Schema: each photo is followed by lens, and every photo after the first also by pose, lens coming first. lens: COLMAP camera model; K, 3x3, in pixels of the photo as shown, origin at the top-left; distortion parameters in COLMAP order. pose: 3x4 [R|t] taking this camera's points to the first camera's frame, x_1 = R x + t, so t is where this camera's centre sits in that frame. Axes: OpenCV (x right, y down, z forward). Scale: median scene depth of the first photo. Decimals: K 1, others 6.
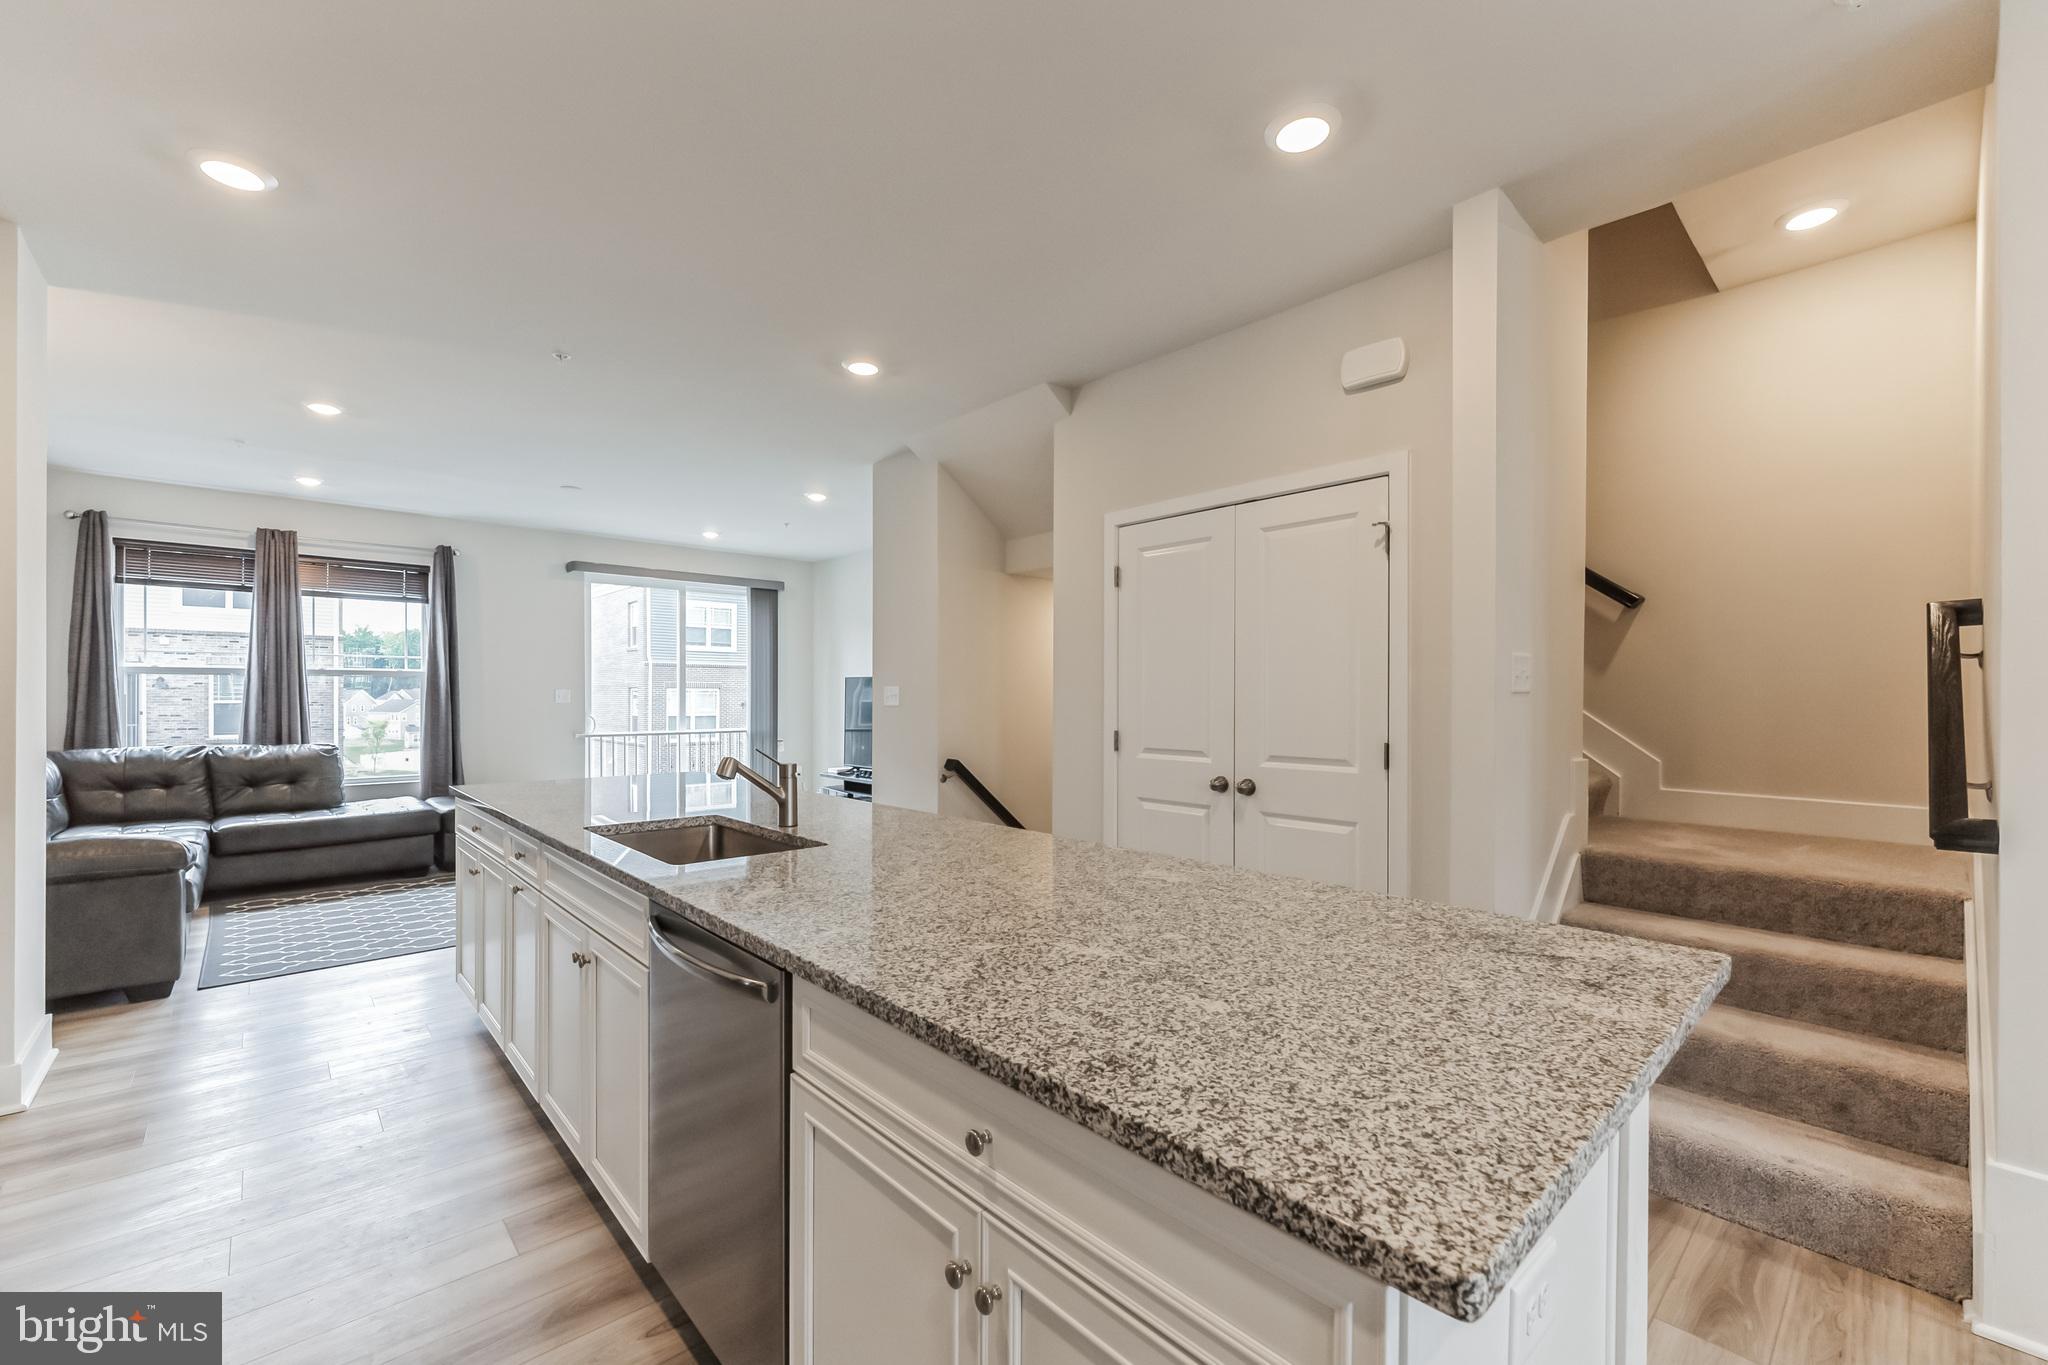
lens RADIAL K [[835.4, 0, 1014.2], [0, 835.4, 684.7], [0, 0, 1]] dist [0.005118, -0.000807]
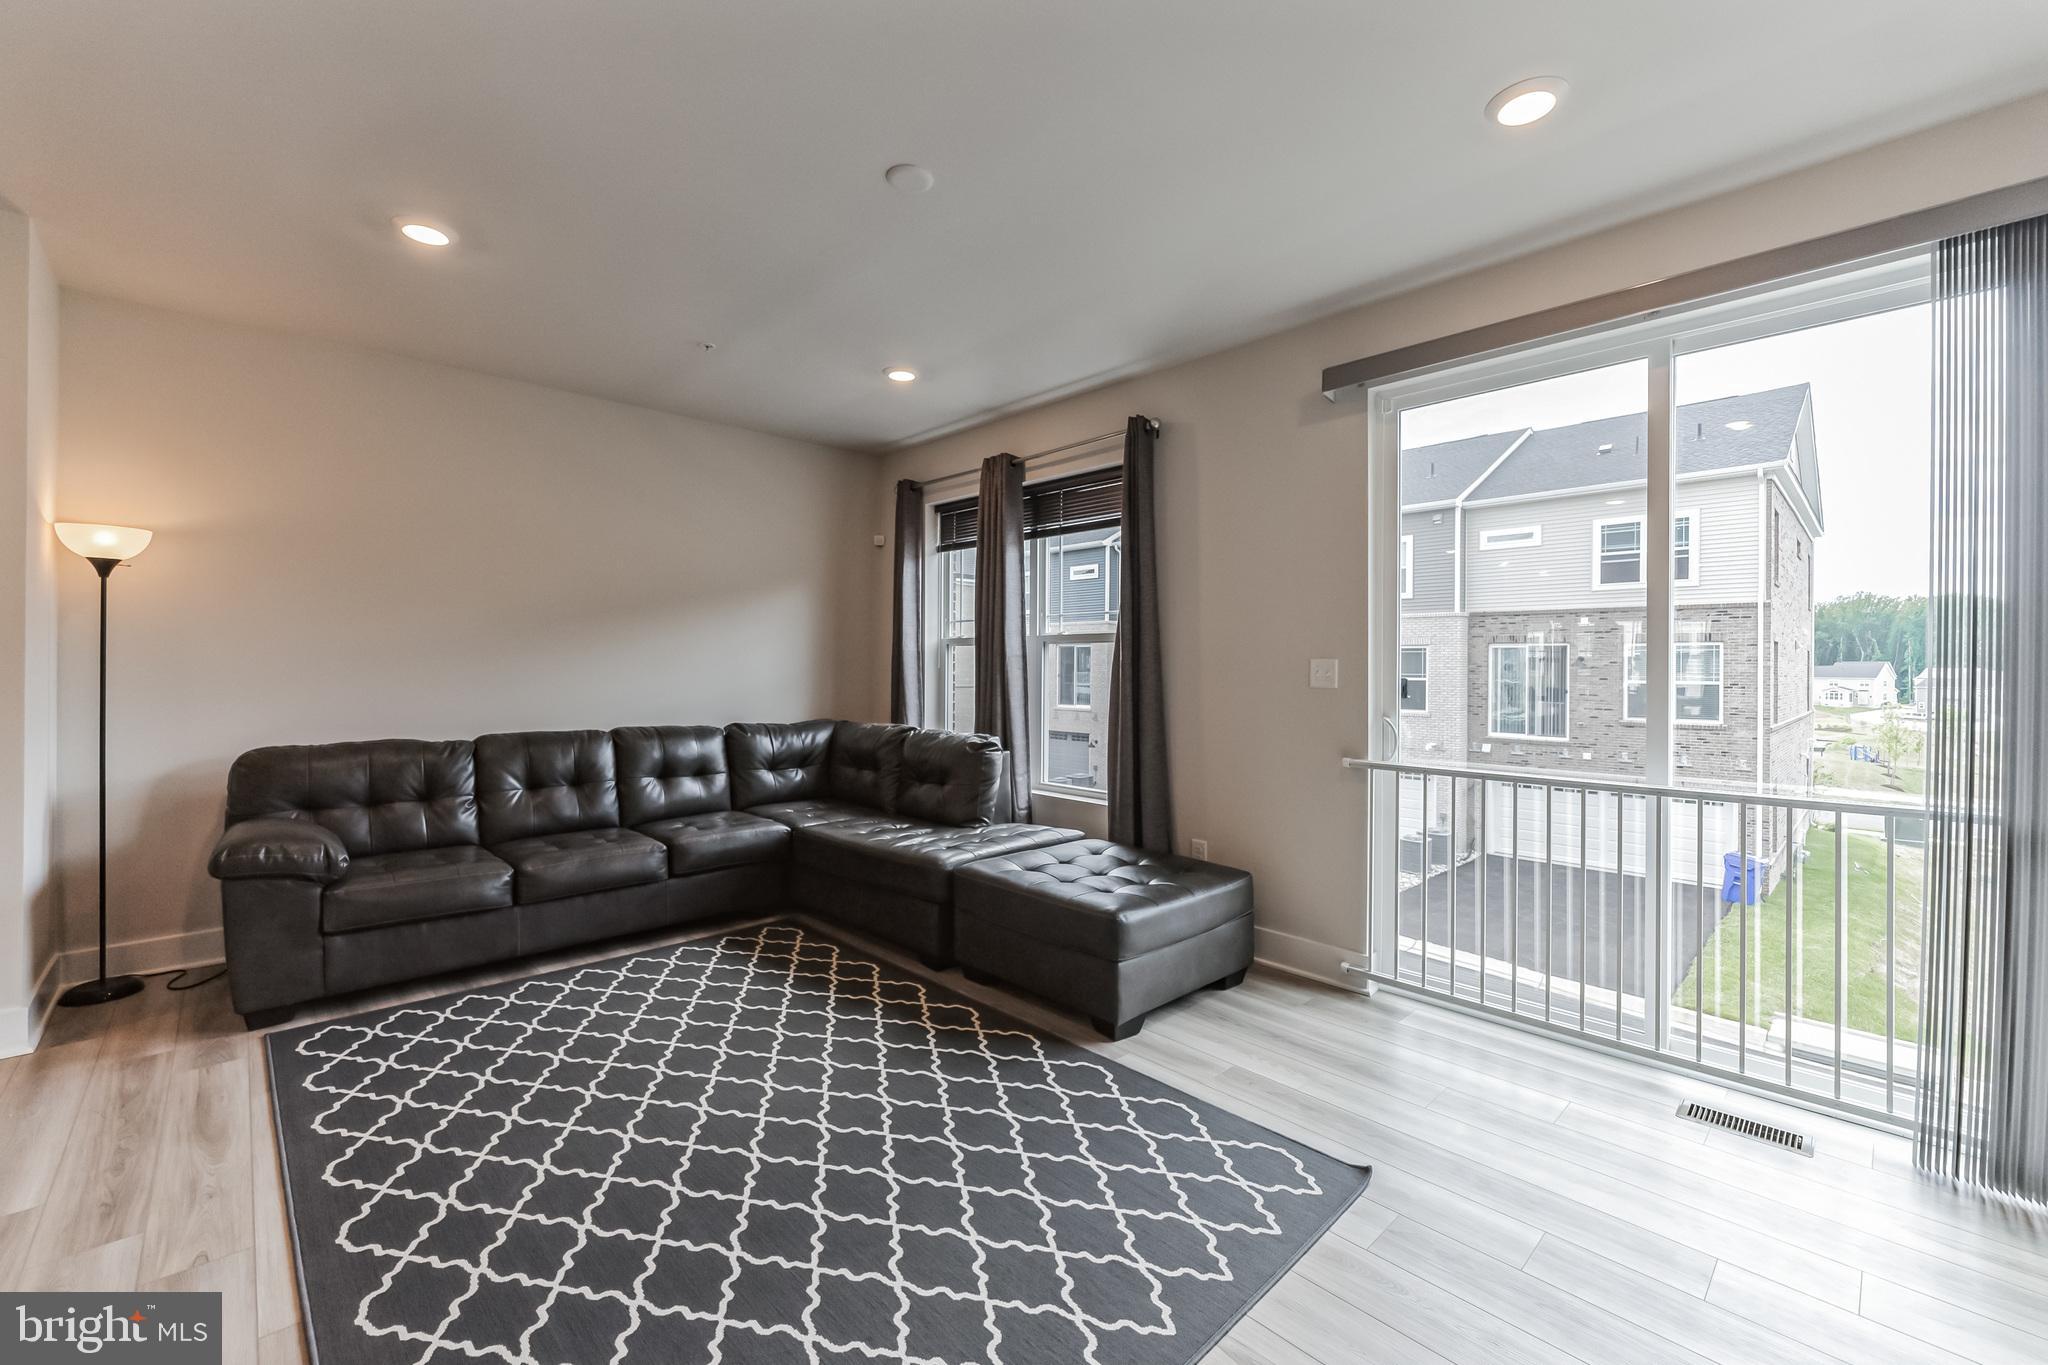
lens RADIAL K [[835.4, 0, 1024.7], [0, 835.4, 670.9], [0, 0, 1]] dist [0.005118, -0.000807]
pose [[0.032983, 0.001602, -0.999455, -0.173980], [0.004155, 0.999990, 0.001740, 0.023124], [0.999447, -0.004210, 0.032976, 1.796471]]
